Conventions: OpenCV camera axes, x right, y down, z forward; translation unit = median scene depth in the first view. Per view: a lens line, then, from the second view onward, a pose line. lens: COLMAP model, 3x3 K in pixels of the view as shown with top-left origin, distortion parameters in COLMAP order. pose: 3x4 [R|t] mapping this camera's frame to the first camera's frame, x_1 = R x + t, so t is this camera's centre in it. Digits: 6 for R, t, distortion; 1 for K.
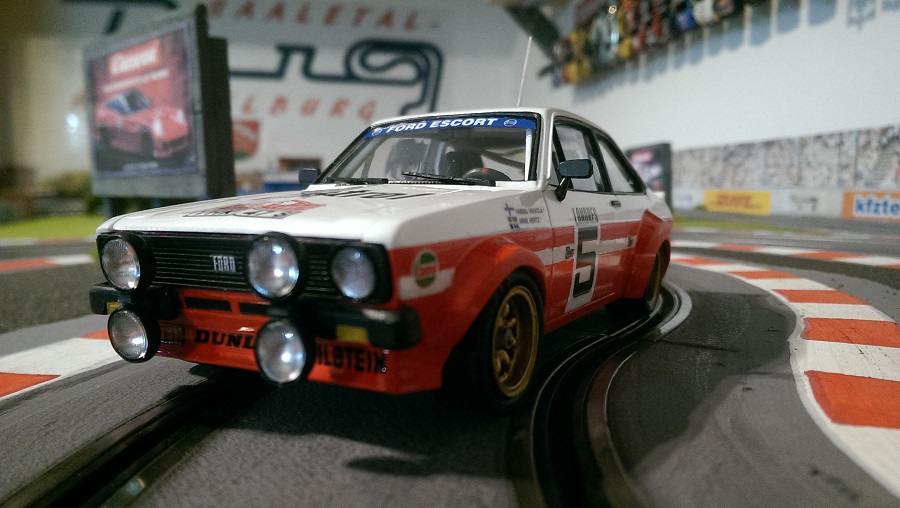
lens RADIAL K [[659.2, 0, 450.0], [0, 659.2, 254.0], [0, 0, 1]] dist [0.069766, -0.128343]
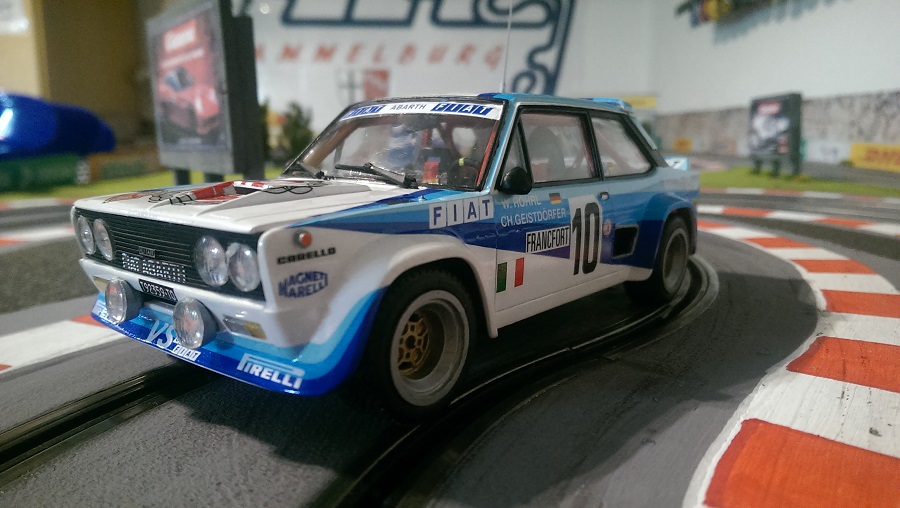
lens RADIAL K [[659.2, 0, 450.0], [0, 659.2, 254.0], [0, 0, 1]] dist [0.069766, -0.128343]
pose [[0.978078, 0.035772, -0.205145, 0.172035], [-0.018595, 0.996202, 0.085059, -0.054994], [0.207409, -0.079380, 0.975028, 0.049297]]
